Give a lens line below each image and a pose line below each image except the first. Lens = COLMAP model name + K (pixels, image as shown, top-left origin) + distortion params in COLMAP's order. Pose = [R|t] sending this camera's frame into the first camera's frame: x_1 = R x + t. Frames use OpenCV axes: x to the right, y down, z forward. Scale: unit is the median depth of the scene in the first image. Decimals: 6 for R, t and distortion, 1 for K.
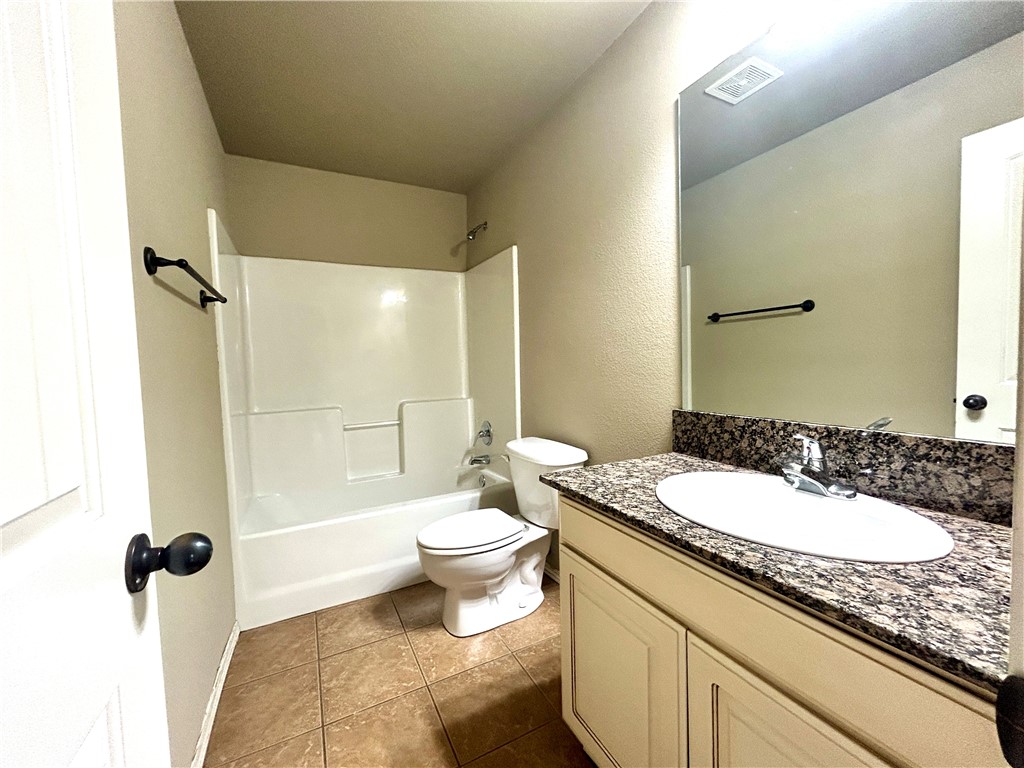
lens RADIAL K [[410.8, 0, 512.0], [0, 410.8, 384.0], [0, 0, 1]] dist [-0.000416, 0.000270]
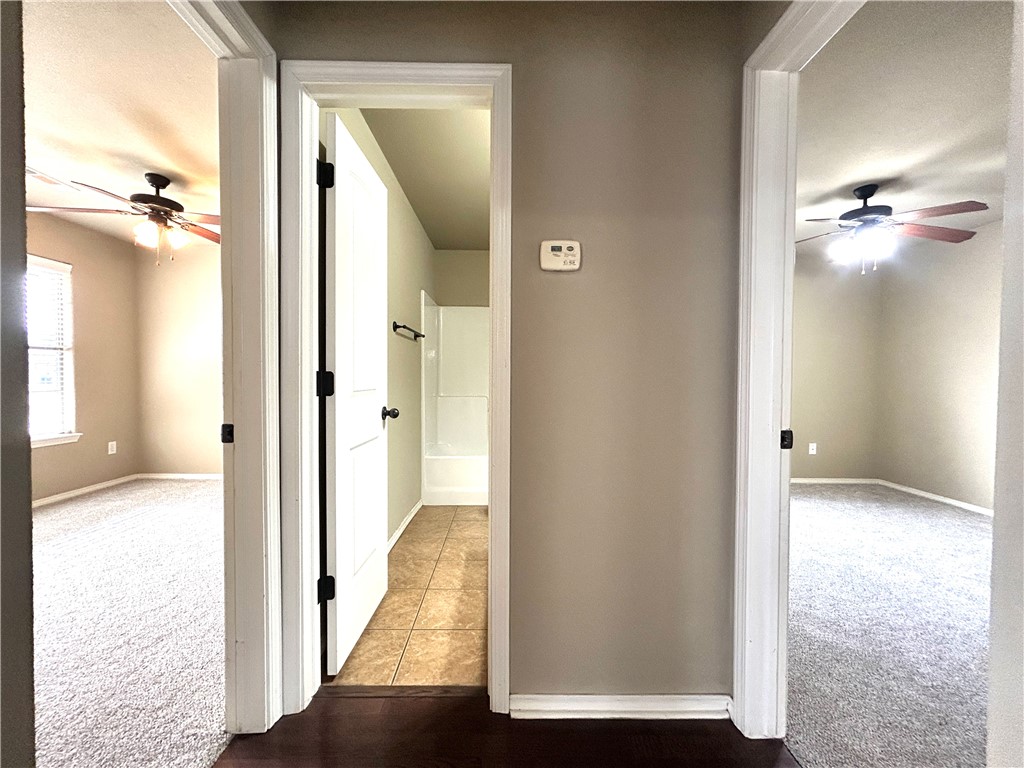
lens RADIAL K [[410.8, 0, 512.0], [0, 410.8, 384.0], [0, 0, 1]] dist [-0.000416, 0.000270]
pose [[0.896464, 0.043722, -0.440954, 0.656386], [-0.053616, 0.998512, -0.009996, 0.033065], [0.439860, 0.032603, 0.897474, -0.689482]]
